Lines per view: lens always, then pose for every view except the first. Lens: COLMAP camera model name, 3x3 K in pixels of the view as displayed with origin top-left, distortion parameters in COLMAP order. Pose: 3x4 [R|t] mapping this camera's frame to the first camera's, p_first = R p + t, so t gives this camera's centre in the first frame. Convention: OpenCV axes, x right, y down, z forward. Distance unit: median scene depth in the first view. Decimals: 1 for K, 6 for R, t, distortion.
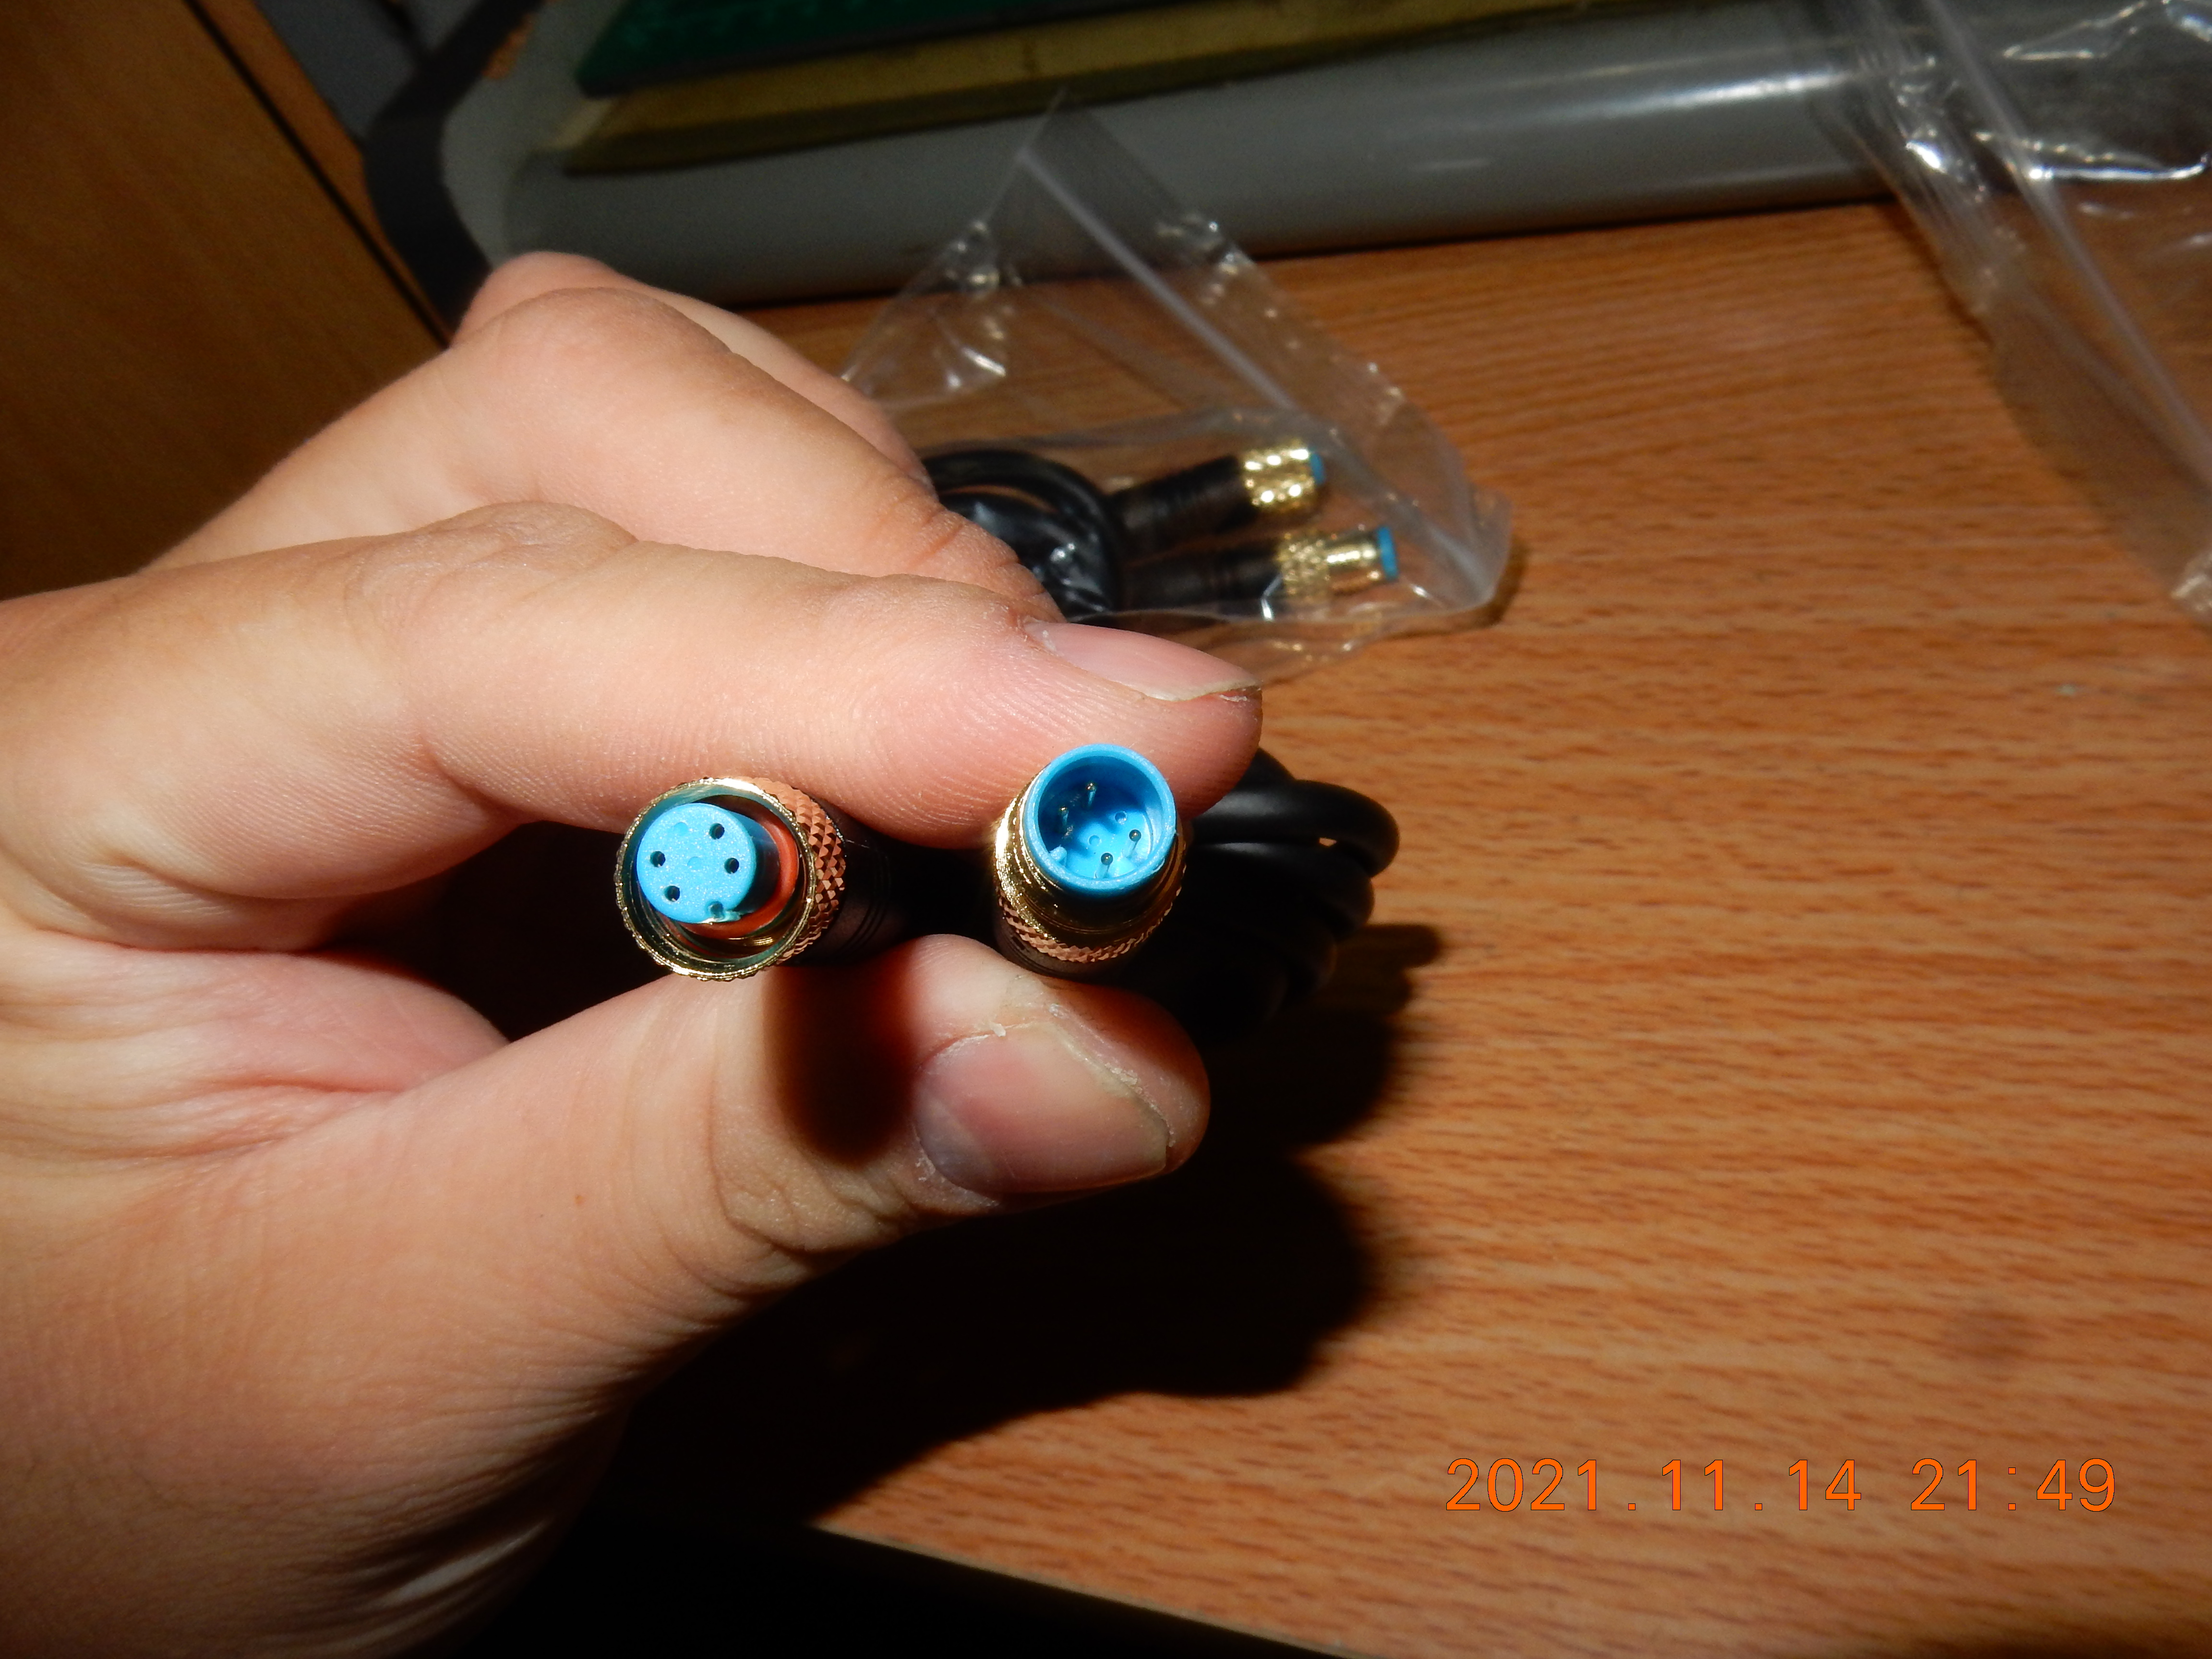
lens RADIAL K [[1632.8, 0, 1098.3], [0, 1632.8, 839.8], [0, 0, 1]] dist [0.014874, -0.017606]
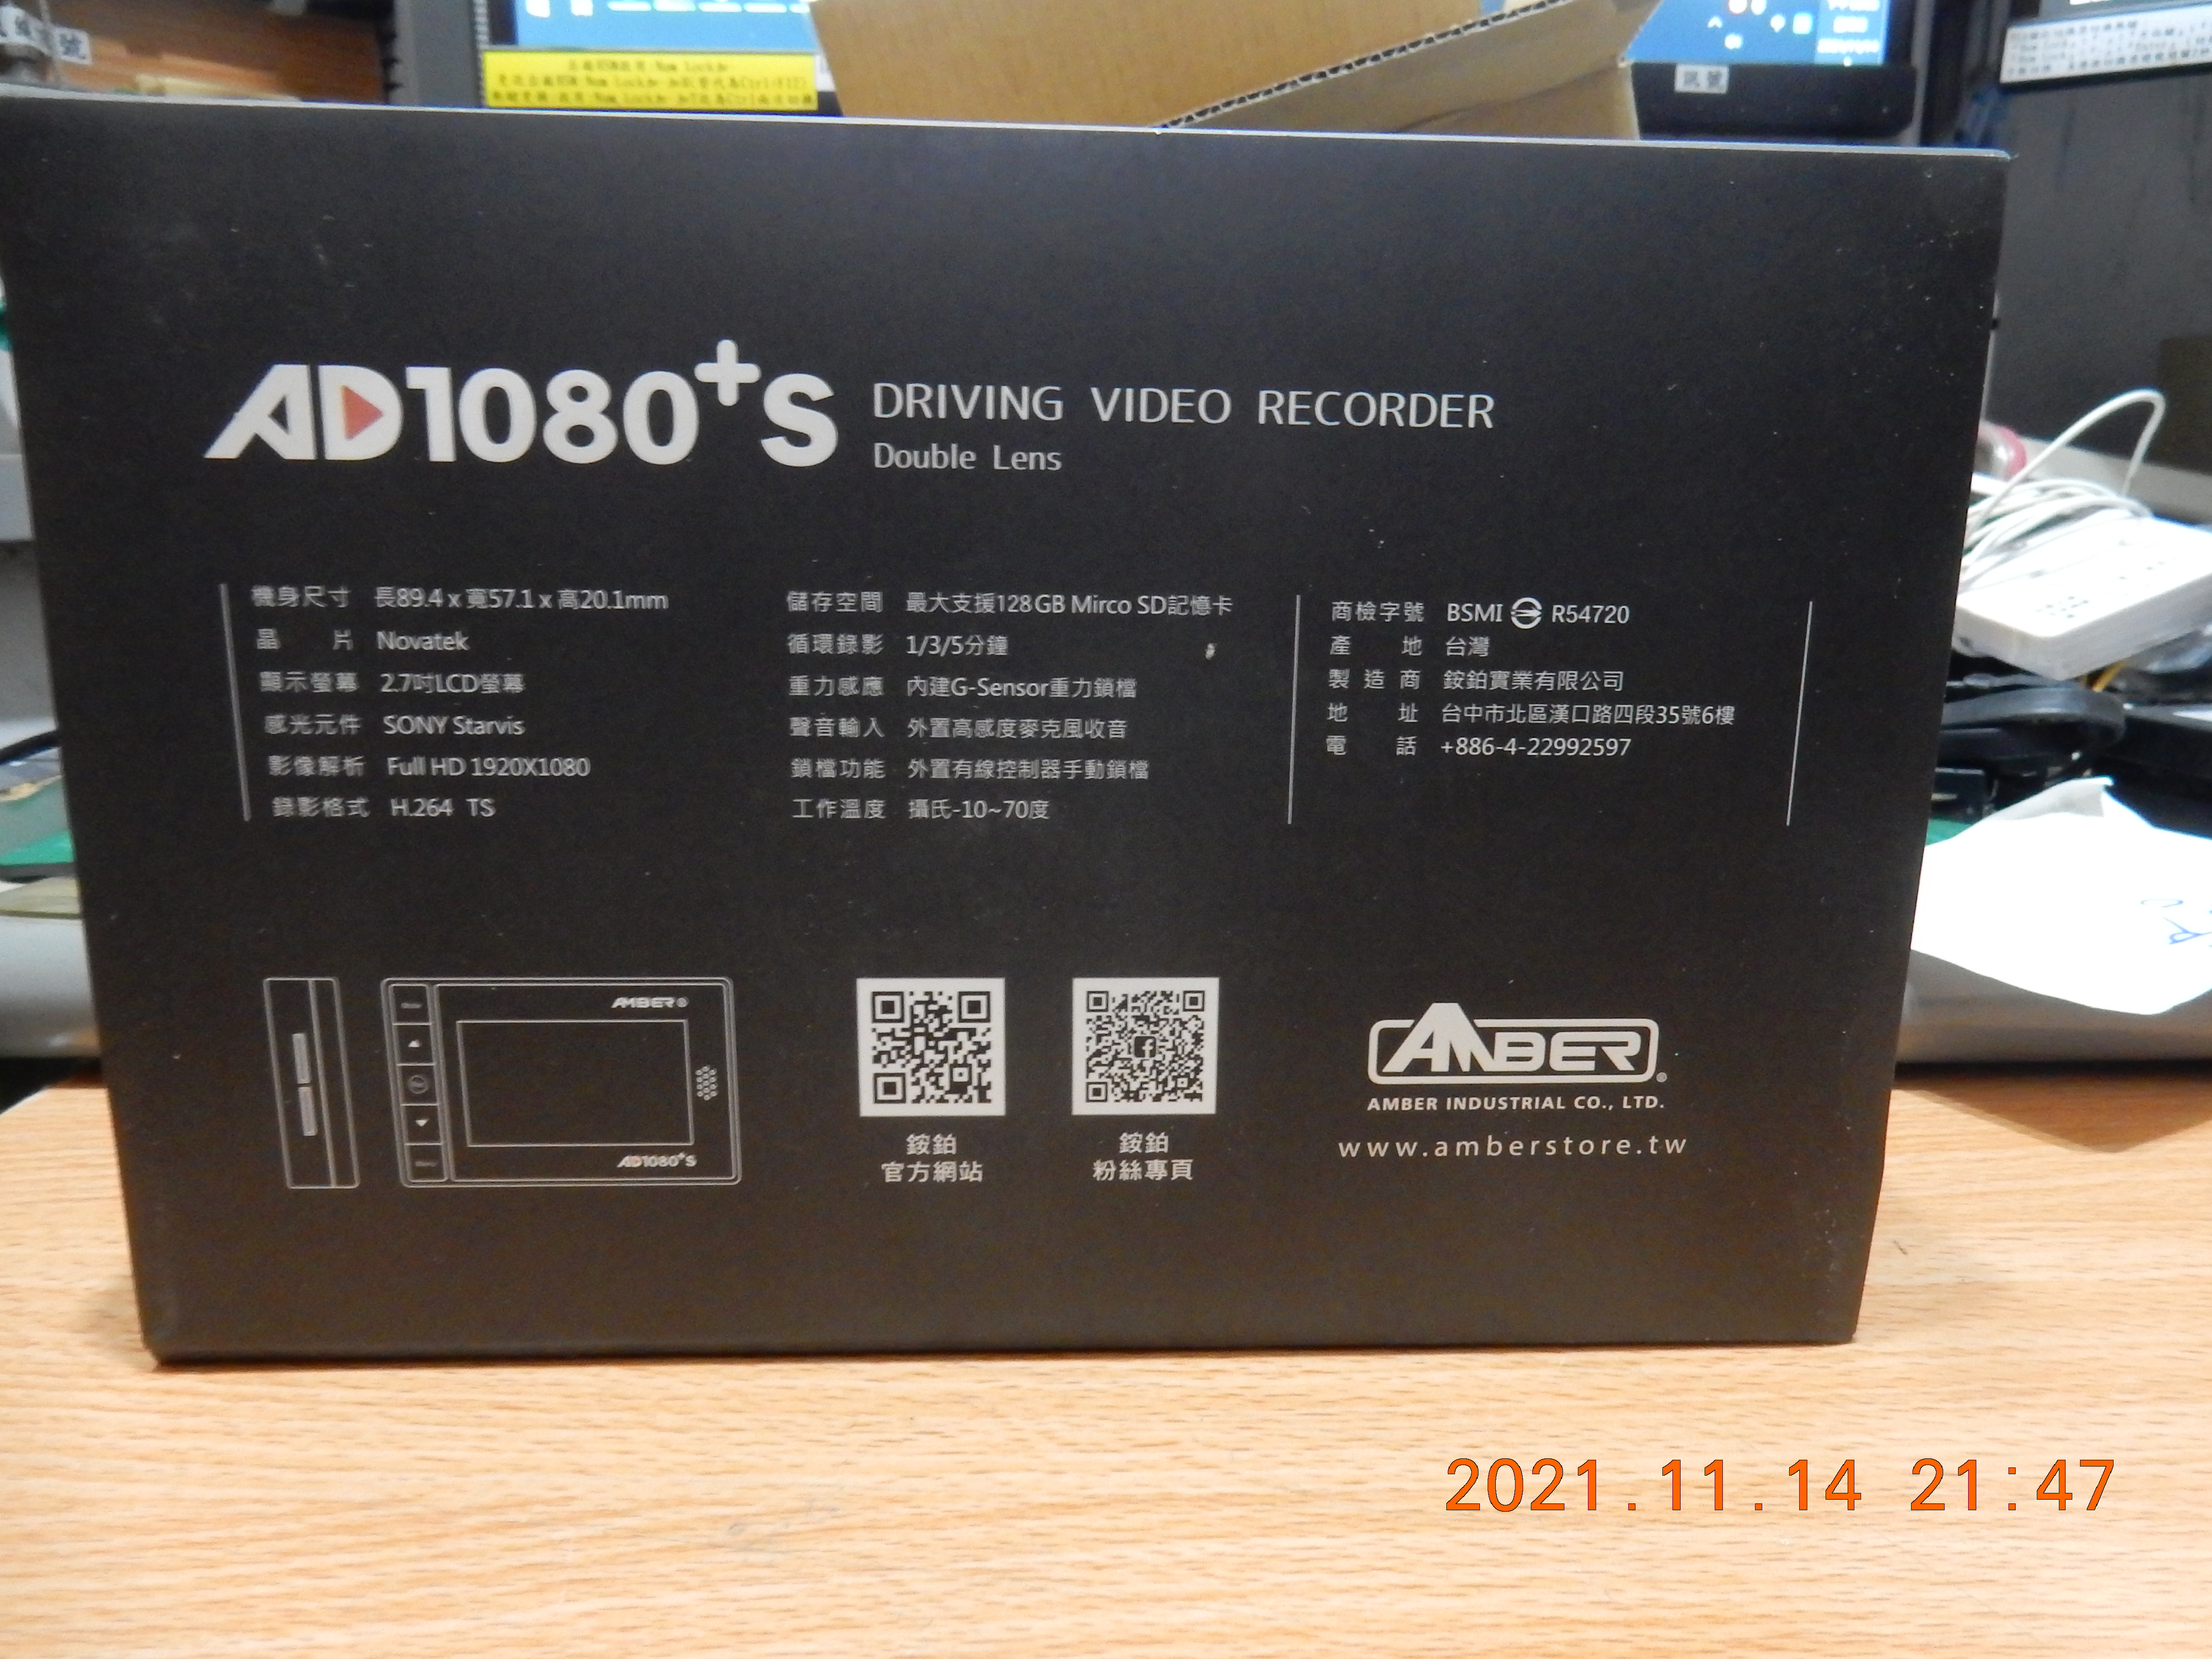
lens RADIAL K [[1632.8, 0, 1087.7], [0, 1632.8, 819.6], [0, 0, 1]] dist [0.014874, -0.017606]
pose [[0.915009, 0.232866, 0.329441, -0.059258], [0.047172, 0.749238, -0.660619, 0.480491], [-0.400665, 0.620013, 0.674575, -0.025849]]
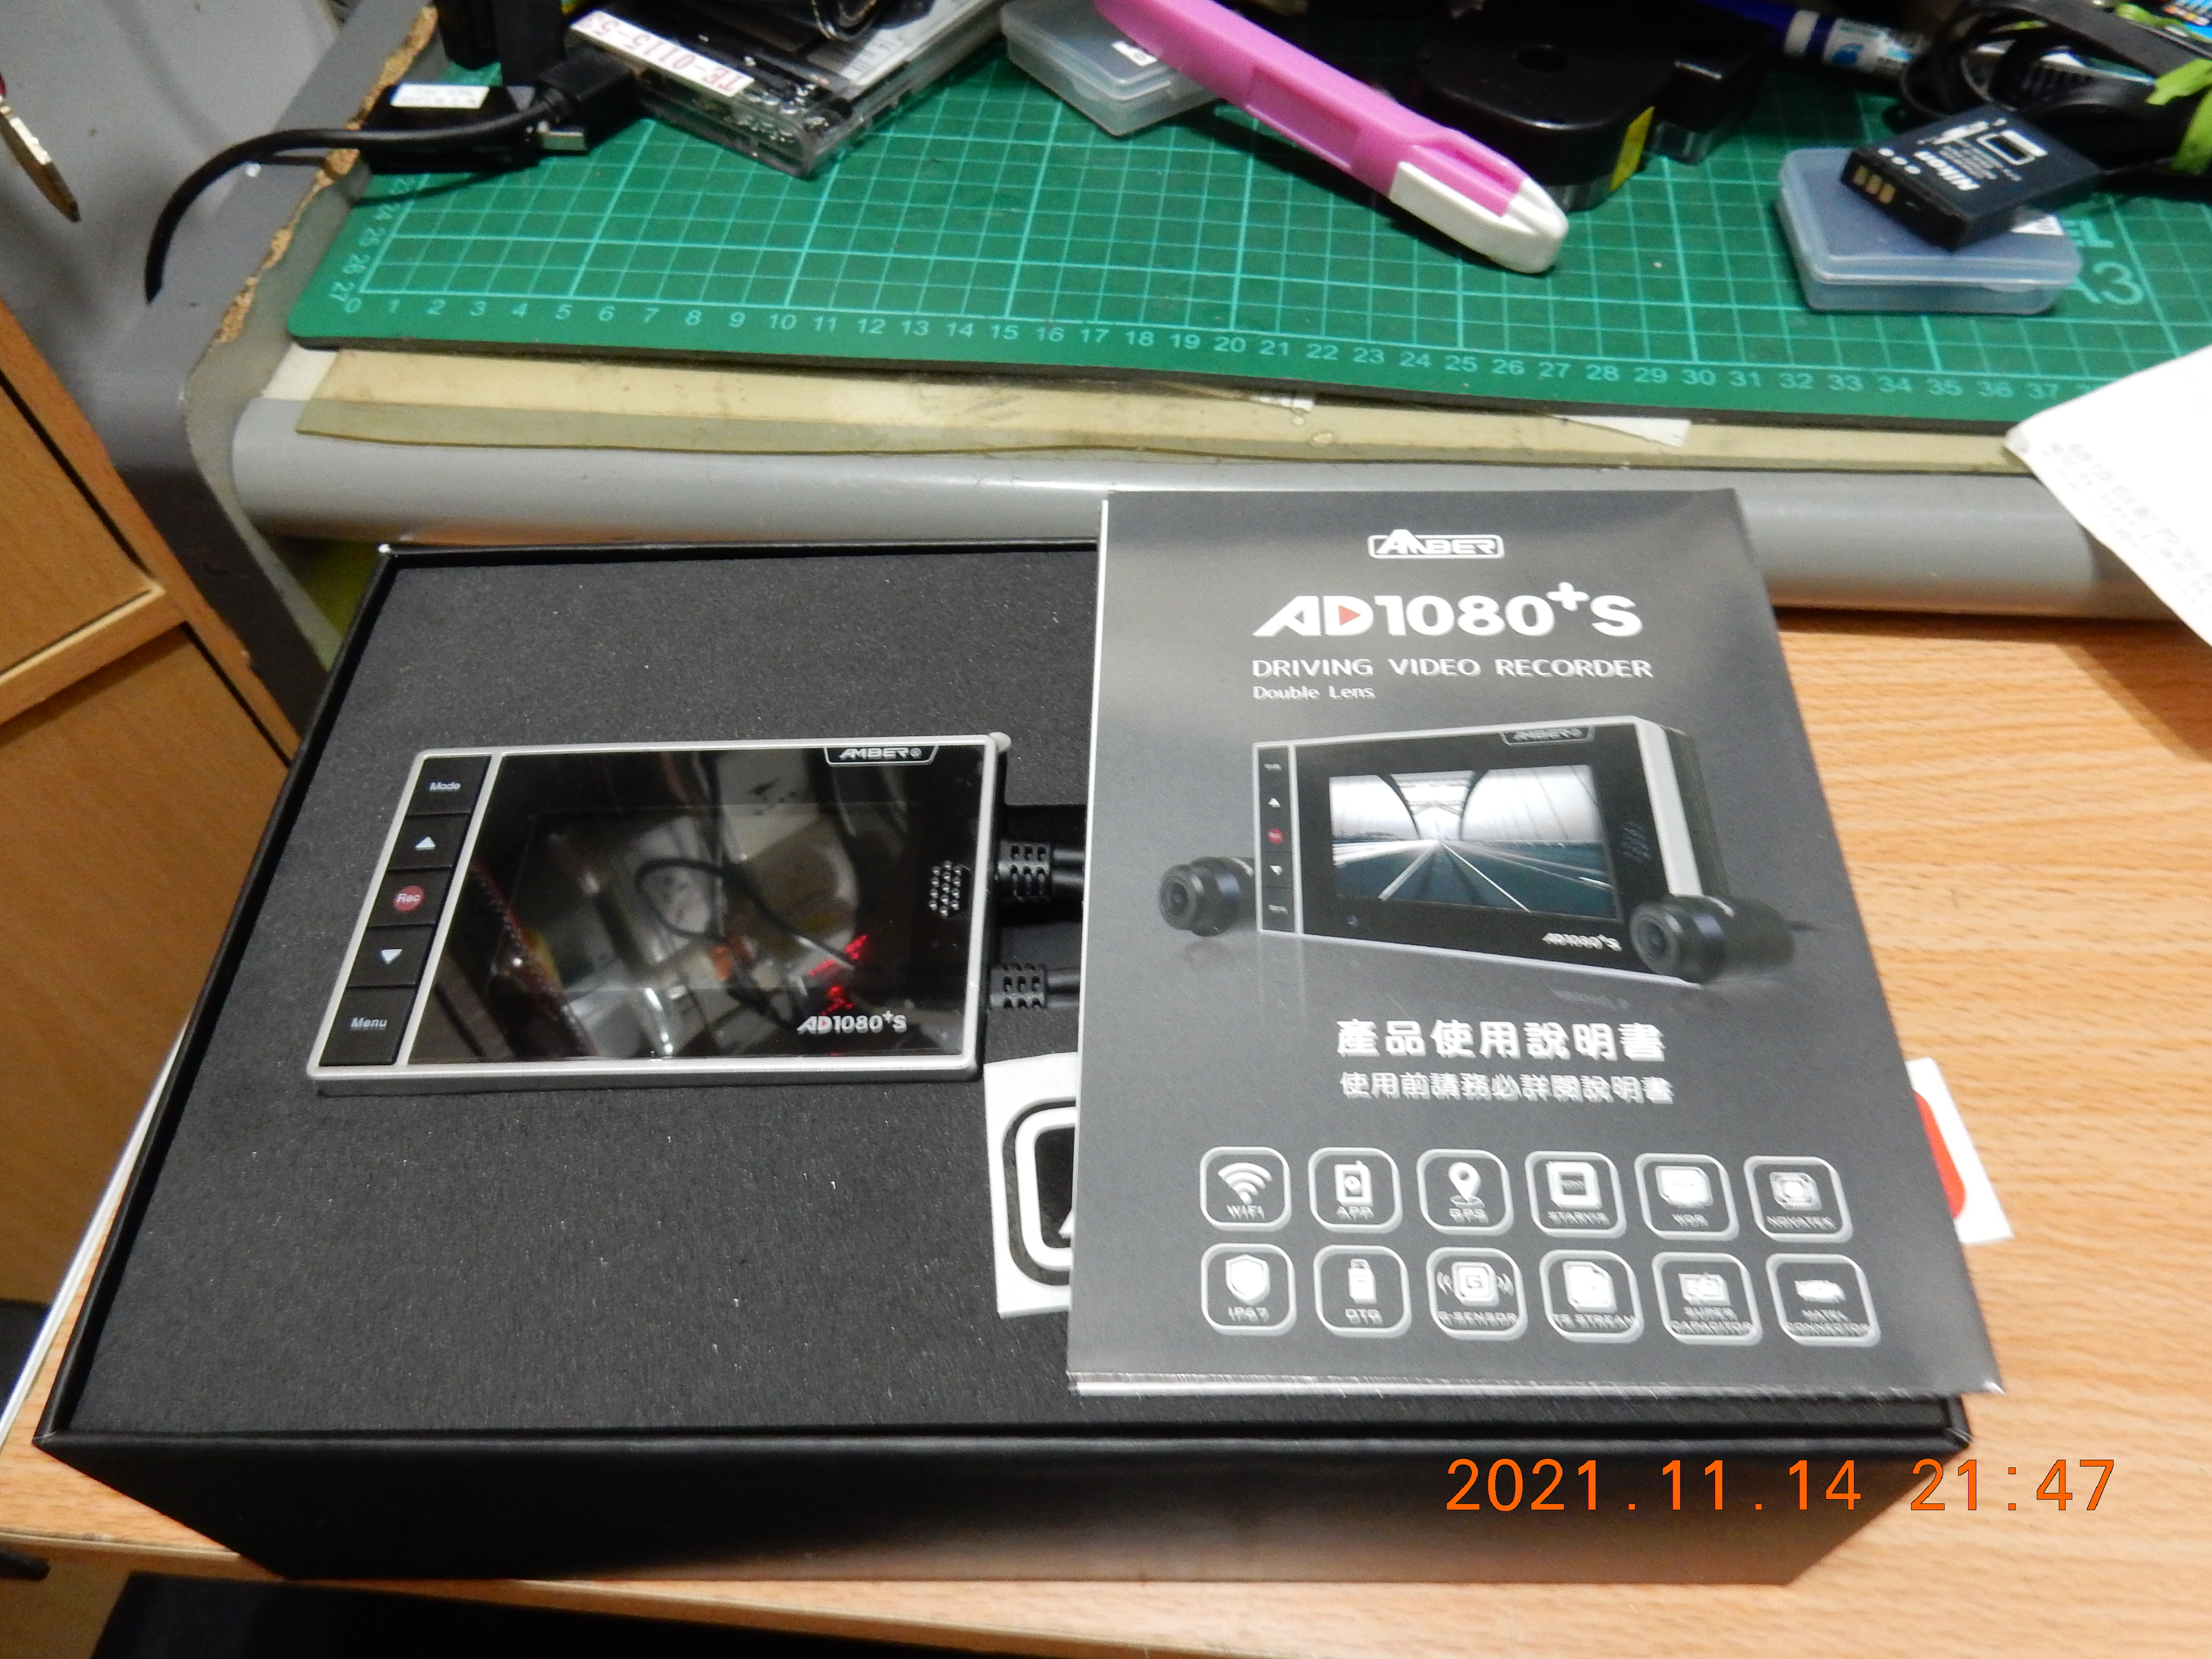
lens RADIAL K [[1632.8, 0, 1085.1], [0, 1632.8, 820.4], [0, 0, 1]] dist [0.014874, -0.017606]
pose [[0.953388, 0.003653, 0.301724, -0.260489], [-0.010621, 0.999713, 0.021456, -0.317733], [-0.301559, -0.023661, 0.953154, -0.514321]]
